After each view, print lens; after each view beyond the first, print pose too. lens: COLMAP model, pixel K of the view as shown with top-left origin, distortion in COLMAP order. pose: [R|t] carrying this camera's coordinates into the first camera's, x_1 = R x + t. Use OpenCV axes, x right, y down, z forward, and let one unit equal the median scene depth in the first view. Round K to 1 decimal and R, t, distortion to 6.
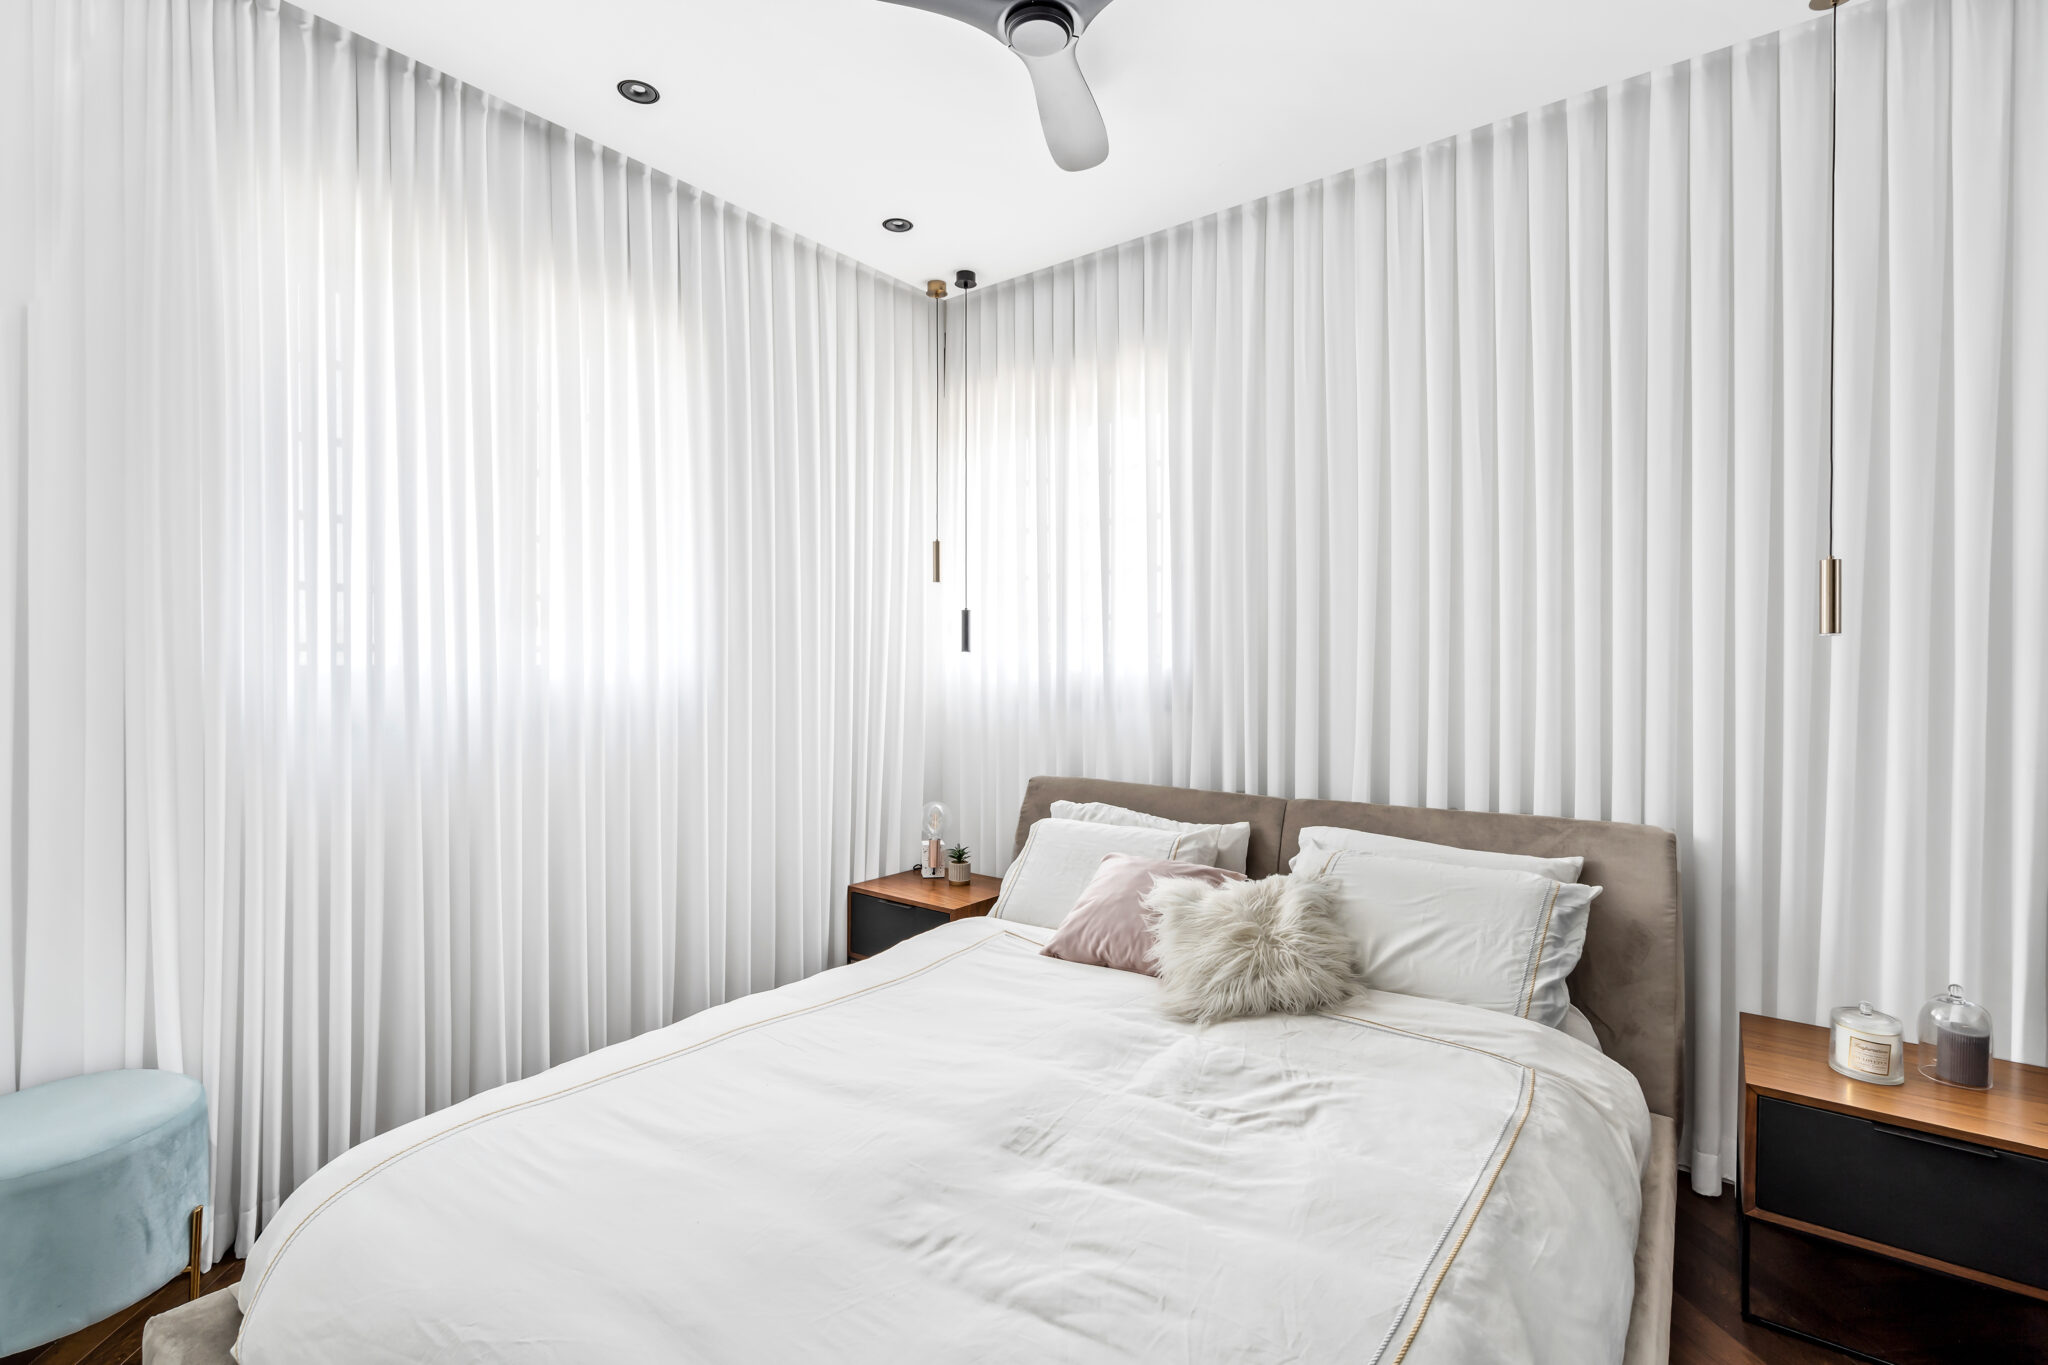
lens RADIAL K [[883.0, 0, 1015.4], [0, 883.0, 676.3], [0, 0, 1]] dist [-0.004583, 0.001067]
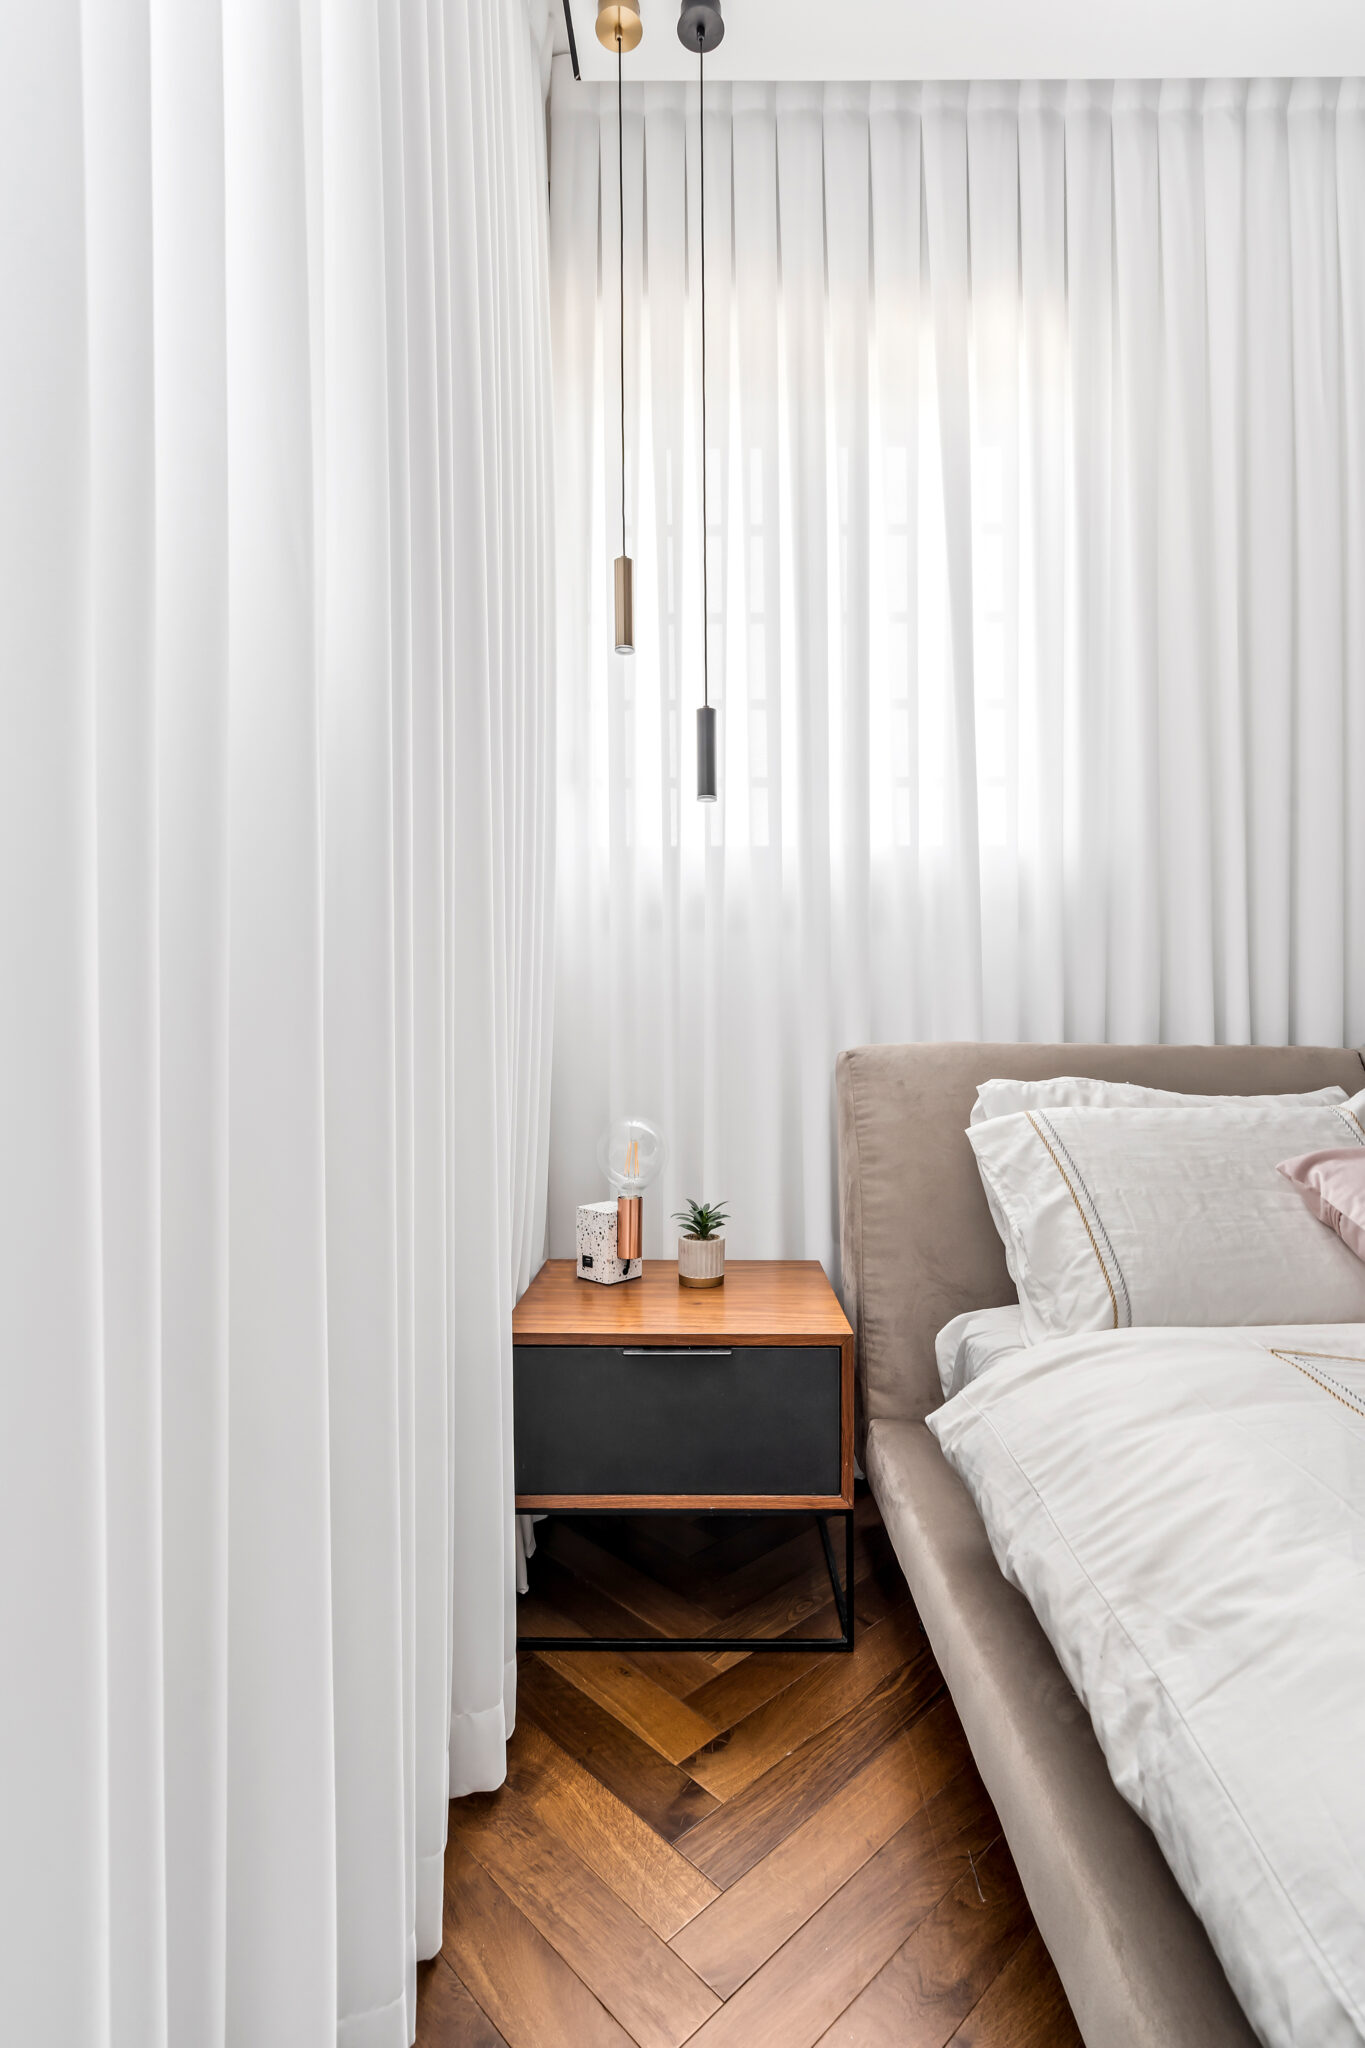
lens RADIAL K [[962.9, 0, 679.6], [0, 962.9, 1020.4], [0, 0, 1]] dist [-0.006380, 0.003034]
pose [[0.789597, -0.011308, 0.613521, -0.498070], [0.006611, 0.999929, 0.009922, 0.113492], [-0.613590, -0.003778, 0.789616, 0.765131]]
